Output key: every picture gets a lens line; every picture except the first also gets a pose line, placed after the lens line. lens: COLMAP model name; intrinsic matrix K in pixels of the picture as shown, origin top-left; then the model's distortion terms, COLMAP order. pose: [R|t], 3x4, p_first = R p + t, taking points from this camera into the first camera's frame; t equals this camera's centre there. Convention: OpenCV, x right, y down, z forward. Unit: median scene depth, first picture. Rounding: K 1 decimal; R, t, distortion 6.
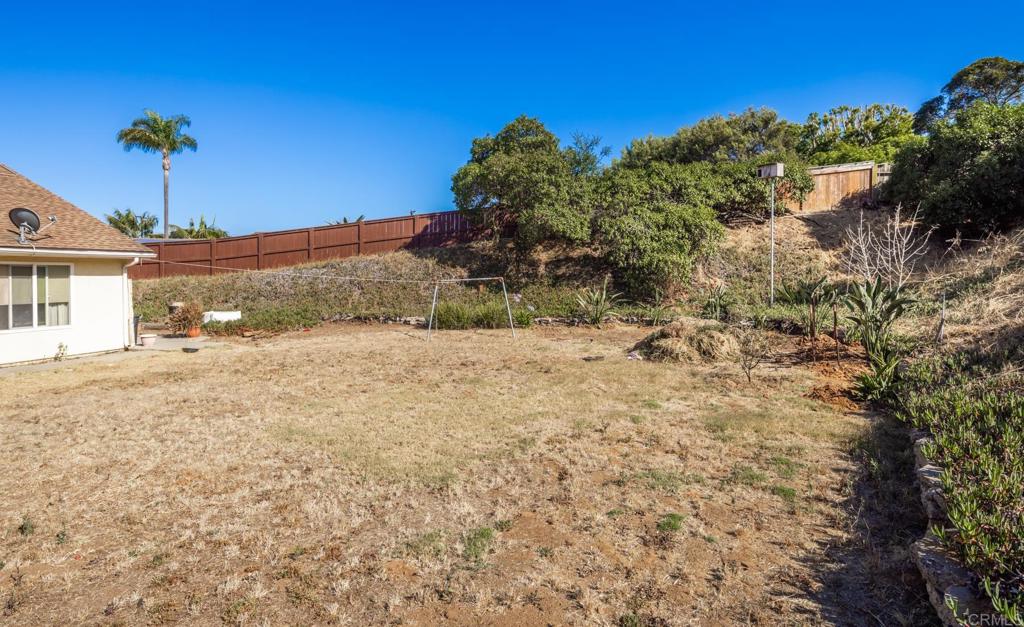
lens RADIAL K [[514.6, 0, 513.0], [0, 514.6, 285.1], [0, 0, 1]] dist [-0.016999, -0.000555]
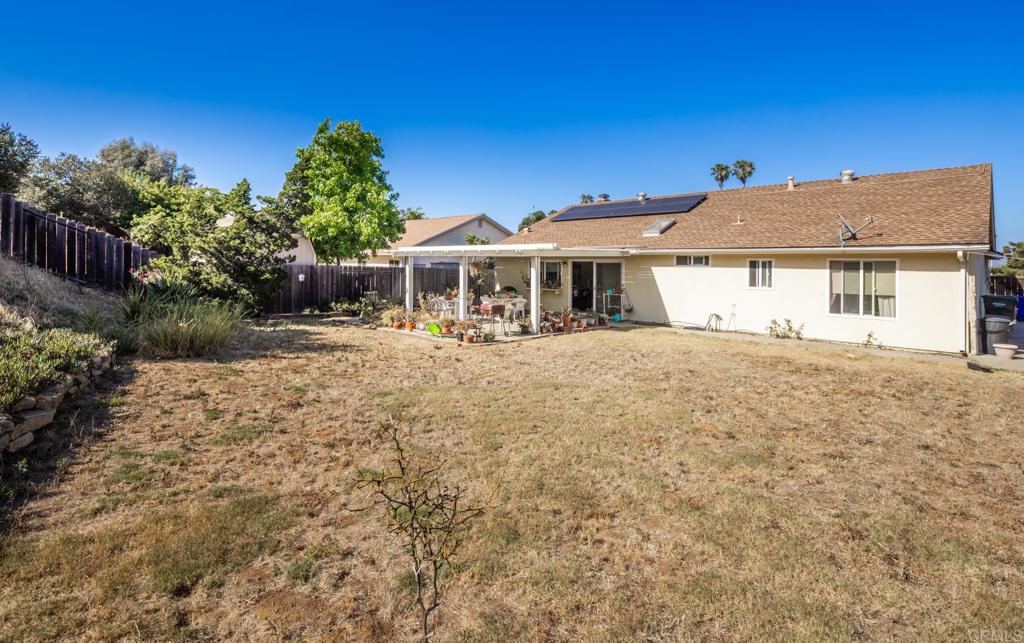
lens RADIAL K [[502.0, 0, 515.5], [0, 502.0, 269.5], [0, 0, 1]] dist [0.002285, -0.000020]
pose [[-0.436838, -0.001063, -0.899539, 0.398185], [-0.032852, 0.999351, 0.014773, -0.010632], [0.898940, 0.036005, -0.436590, 0.746888]]
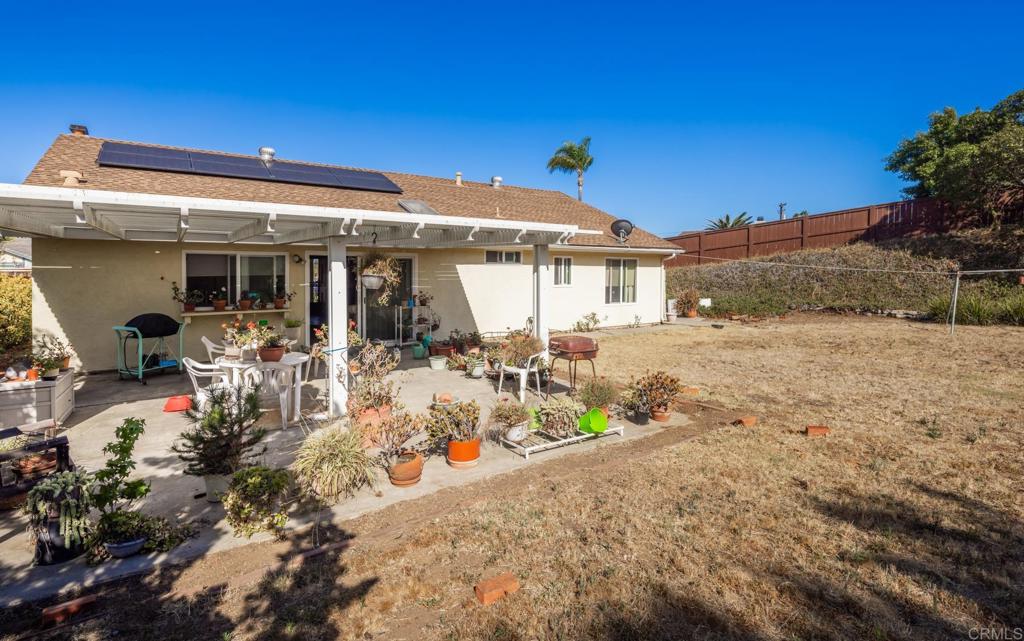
lens RADIAL K [[502.0, 0, 515.5], [0, 502.0, 268.5], [0, 0, 1]] dist [0.002285, -0.000020]
pose [[0.807956, -0.003596, -0.589232, -0.333118], [-0.011877, 0.999679, -0.022386, 0.020550], [0.589123, 0.025086, 0.807654, -0.298314]]
